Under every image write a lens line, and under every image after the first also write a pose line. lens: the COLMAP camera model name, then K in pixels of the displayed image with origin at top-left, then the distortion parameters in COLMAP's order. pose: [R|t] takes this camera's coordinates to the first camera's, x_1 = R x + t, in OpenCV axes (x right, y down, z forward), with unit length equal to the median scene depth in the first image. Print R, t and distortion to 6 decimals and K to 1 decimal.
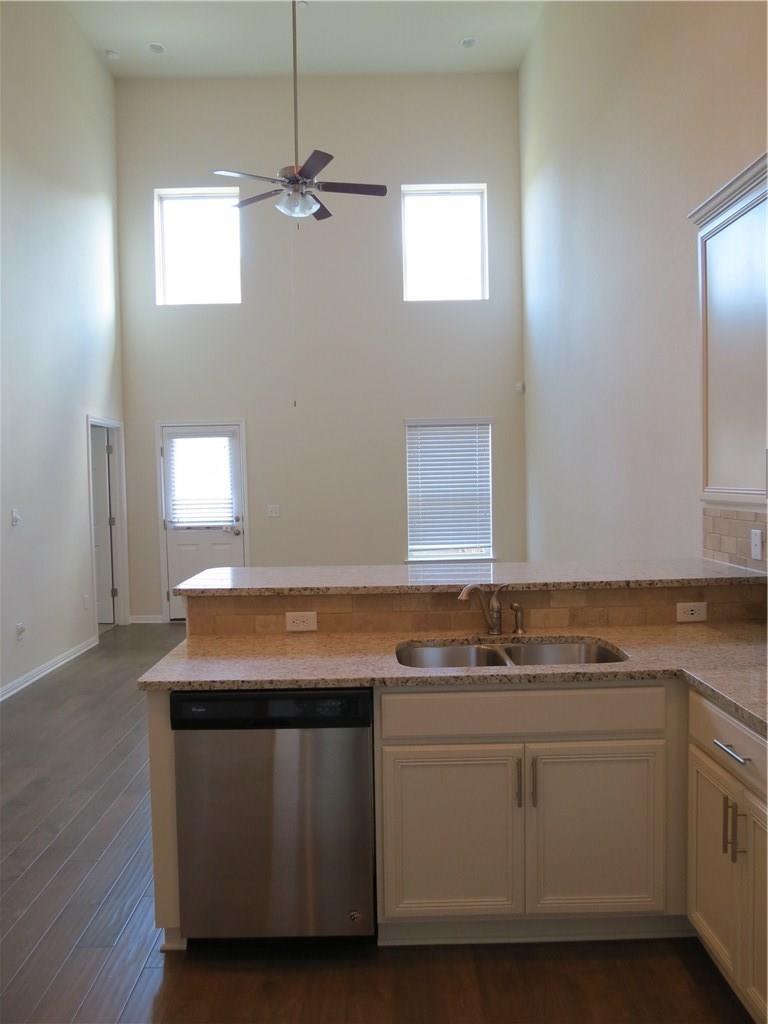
lens RADIAL K [[729.6, 0, 377.0], [0, 729.6, 506.4], [0, 0, 1]] dist [-0.033688, 0.014548]
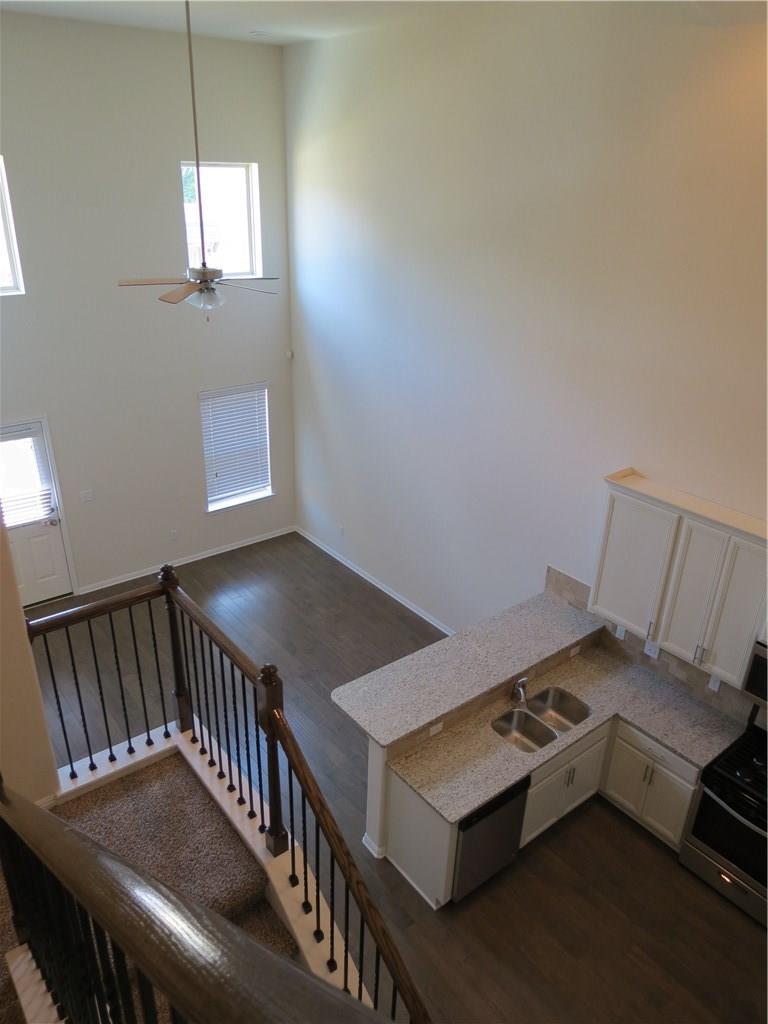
lens RADIAL K [[729.6, 0, 382.9], [0, 729.6, 508.6], [0, 0, 1]] dist [-0.033688, 0.014548]
pose [[0.787097, -0.221919, 0.575526, -1.124809], [-0.014608, 0.926072, 0.377065, -1.024702], [-0.616656, -0.305194, 0.725666, -0.050887]]
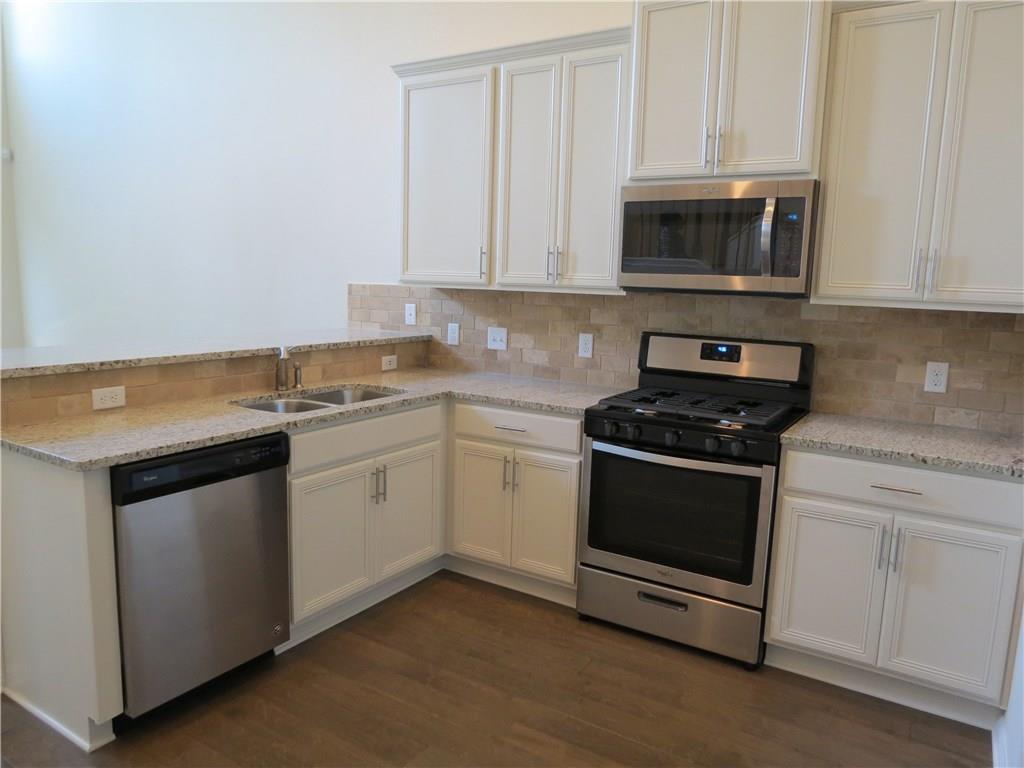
lens RADIAL K [[729.6, 0, 514.1], [0, 729.6, 382.3], [0, 0, 1]] dist [-0.033688, 0.014548]
pose [[0.528278, -0.083707, 0.844935, -0.618881], [-0.004956, 0.994808, 0.101653, 0.041581], [-0.849057, -0.057888, 0.525120, 0.072407]]
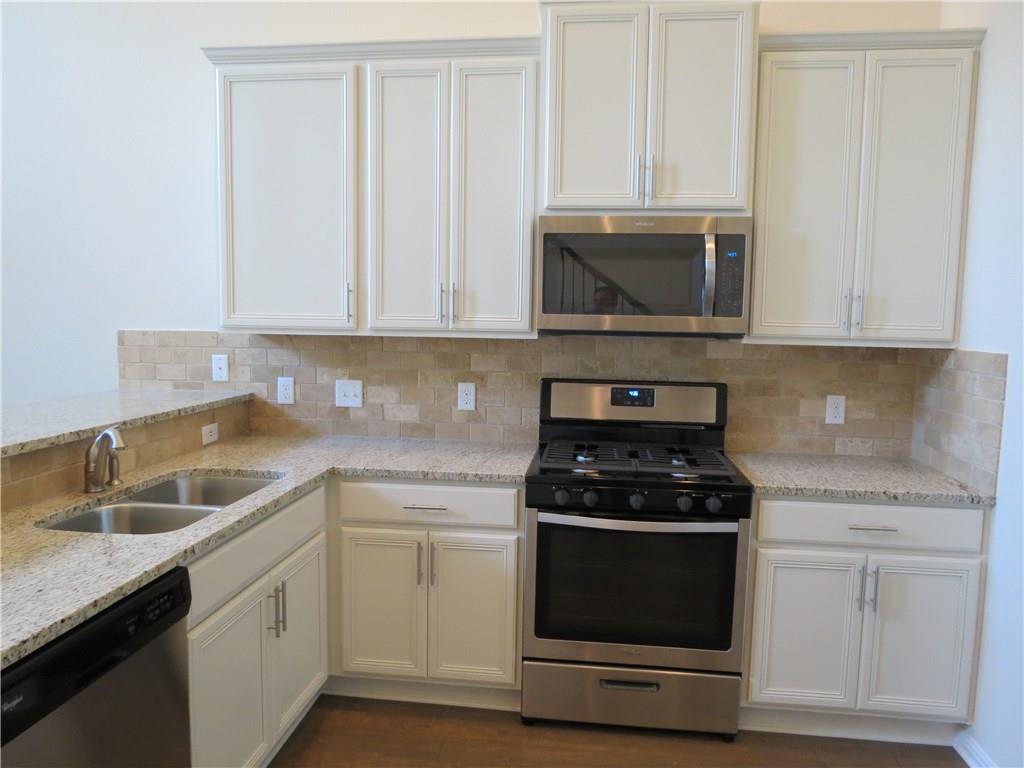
lens RADIAL K [[729.6, 0, 512.8], [0, 729.6, 382.7], [0, 0, 1]] dist [-0.033688, 0.014548]
pose [[0.117790, -0.065908, 0.990849, -0.552792], [0.023383, 0.997702, 0.063585, 0.016563], [-0.992763, 0.015679, 0.119061, 0.446303]]
